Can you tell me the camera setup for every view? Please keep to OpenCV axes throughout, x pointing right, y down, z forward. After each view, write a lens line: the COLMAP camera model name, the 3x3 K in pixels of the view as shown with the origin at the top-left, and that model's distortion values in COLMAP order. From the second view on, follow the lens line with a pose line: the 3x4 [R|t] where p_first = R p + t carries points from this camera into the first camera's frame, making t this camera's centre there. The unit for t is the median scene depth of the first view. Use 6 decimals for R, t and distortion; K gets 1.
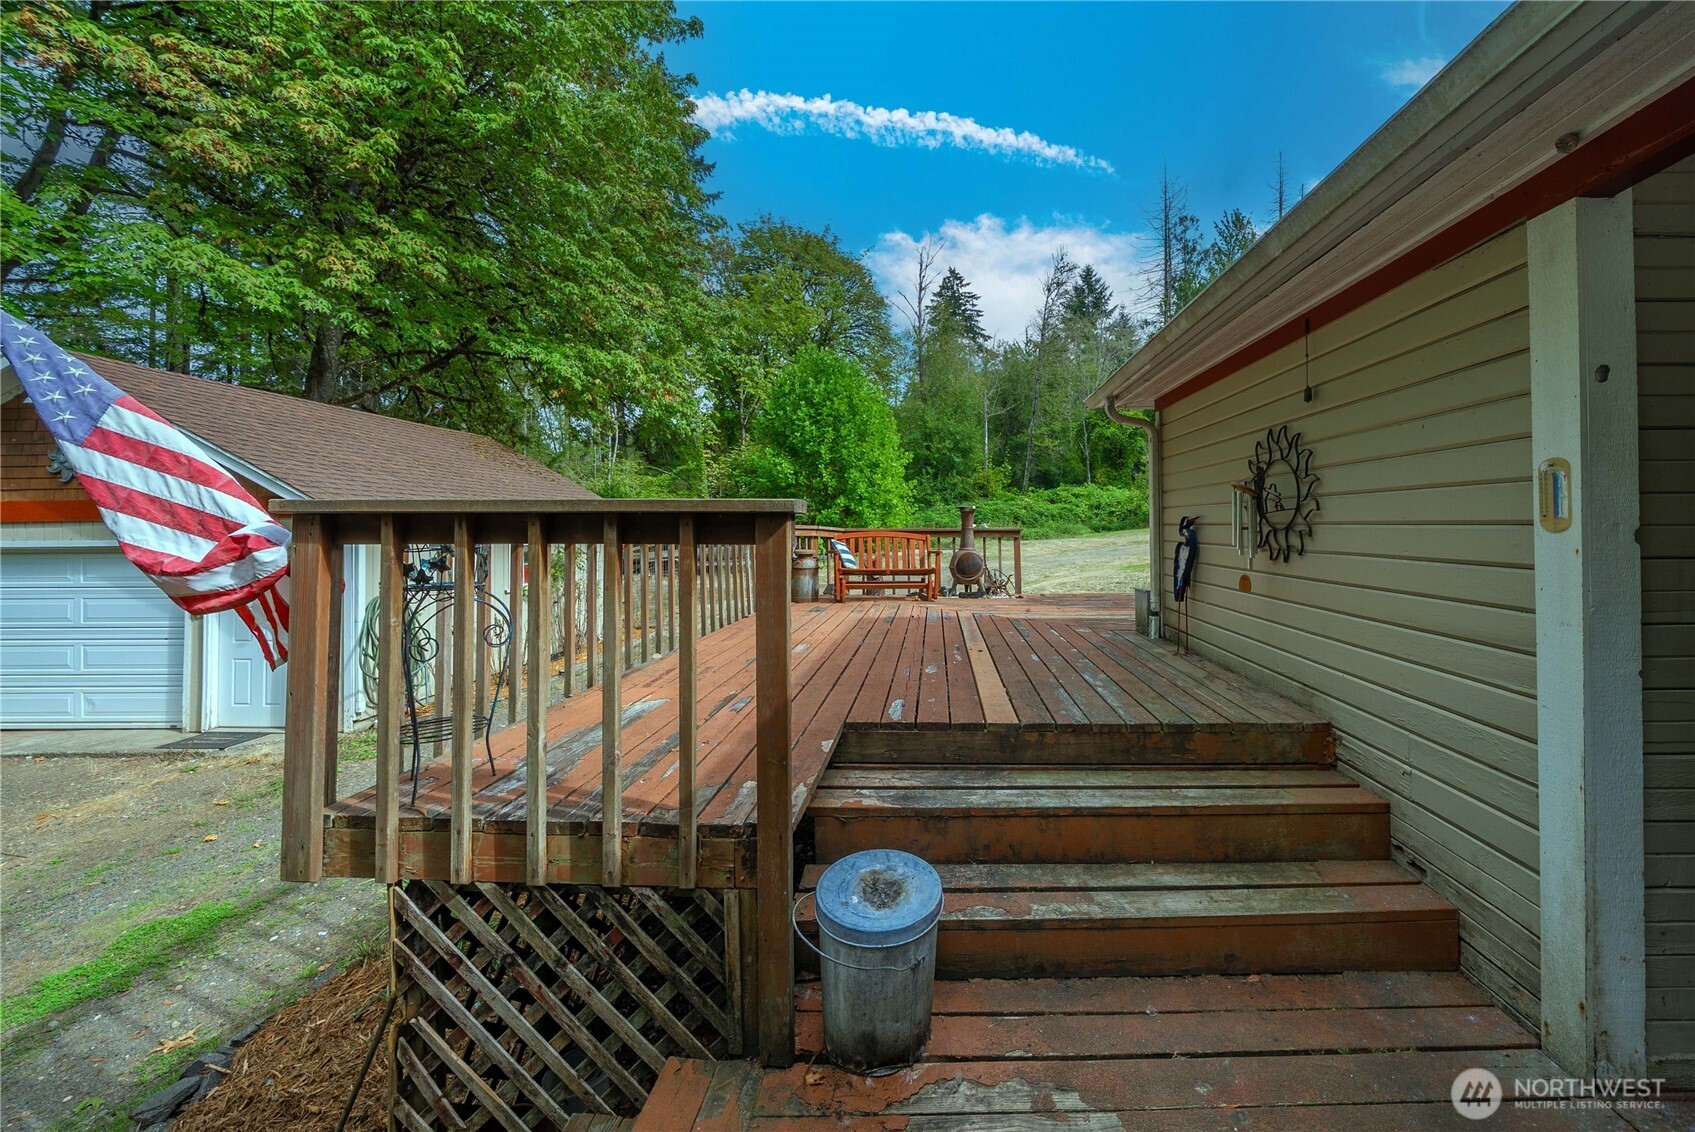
lens RADIAL K [[588.4, 0, 852.6], [0, 588.4, 536.8], [0, 0, 1]] dist [0.002813, 0.000100]
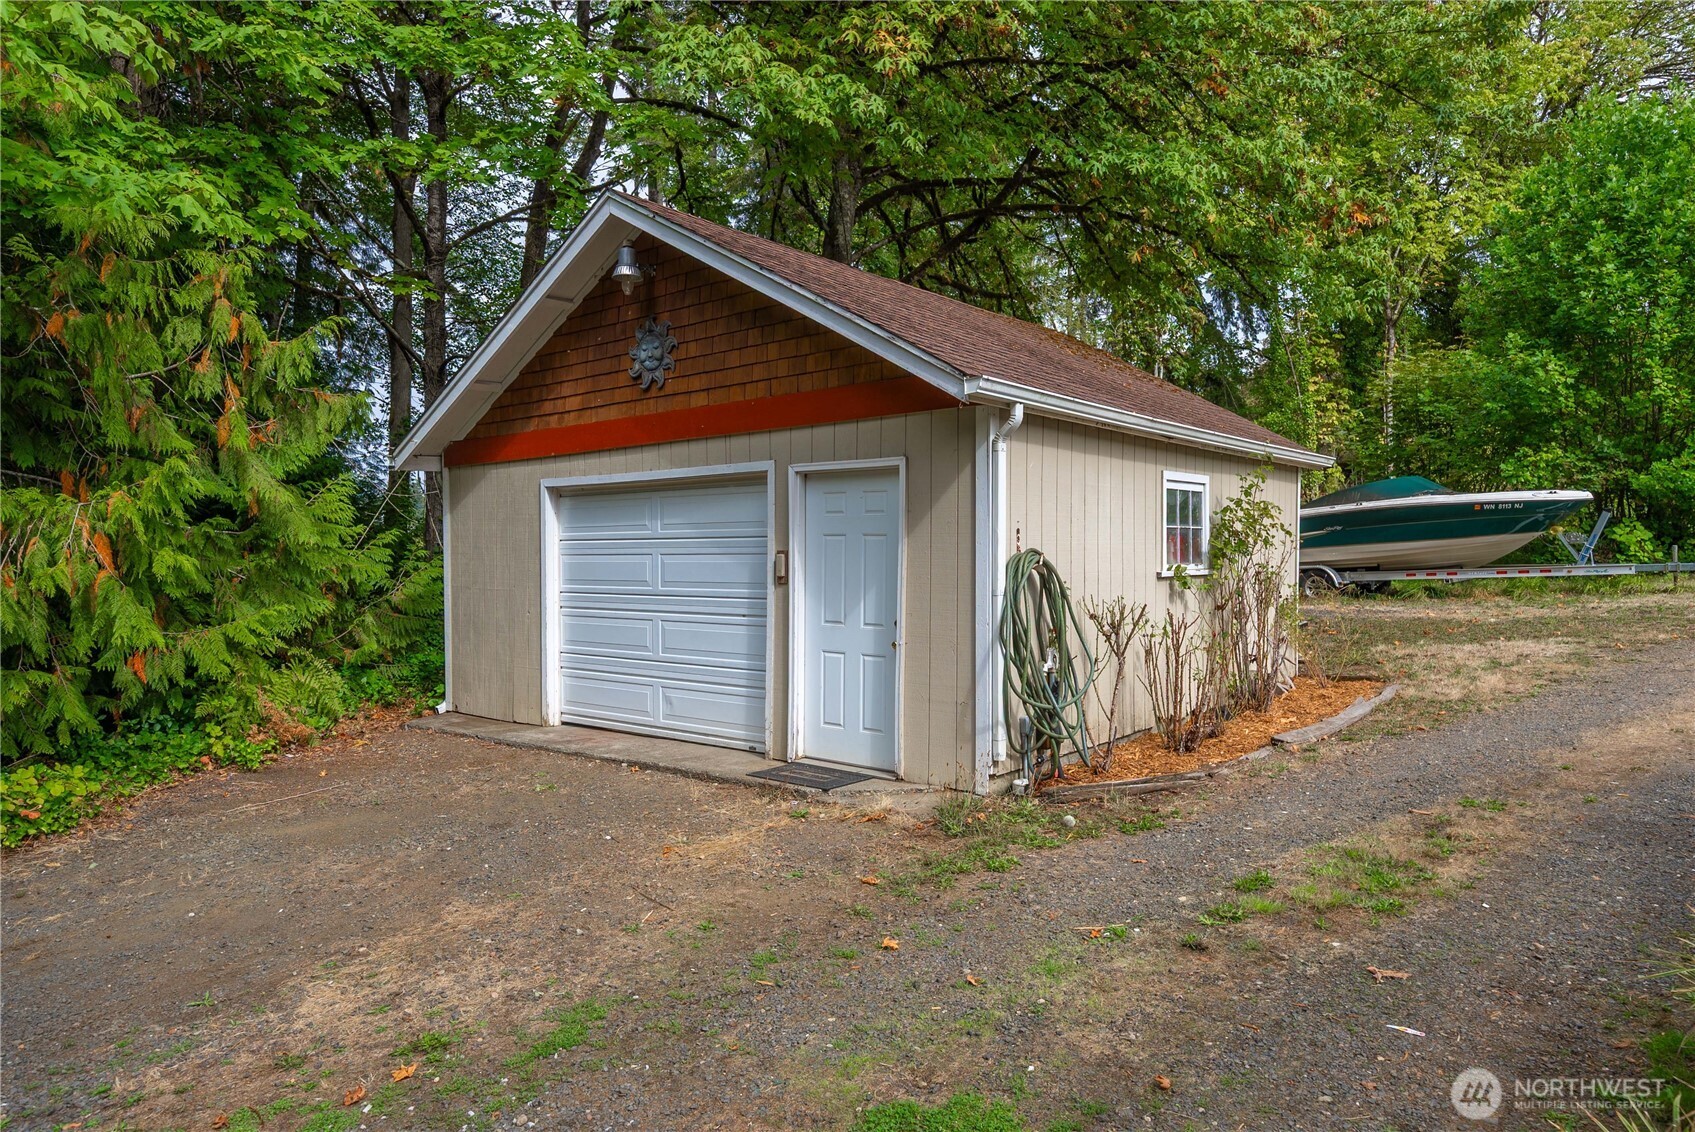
lens RADIAL K [[1078.7, 0, 846.8], [0, 1078.7, 568.8], [0, 0, 1]] dist [-0.009186, -0.001543]
pose [[0.772677, 0.008281, -0.634745, -0.309658], [0.013659, 0.999467, 0.029666, 0.087328], [0.634652, -0.031592, 0.772152, 0.144656]]
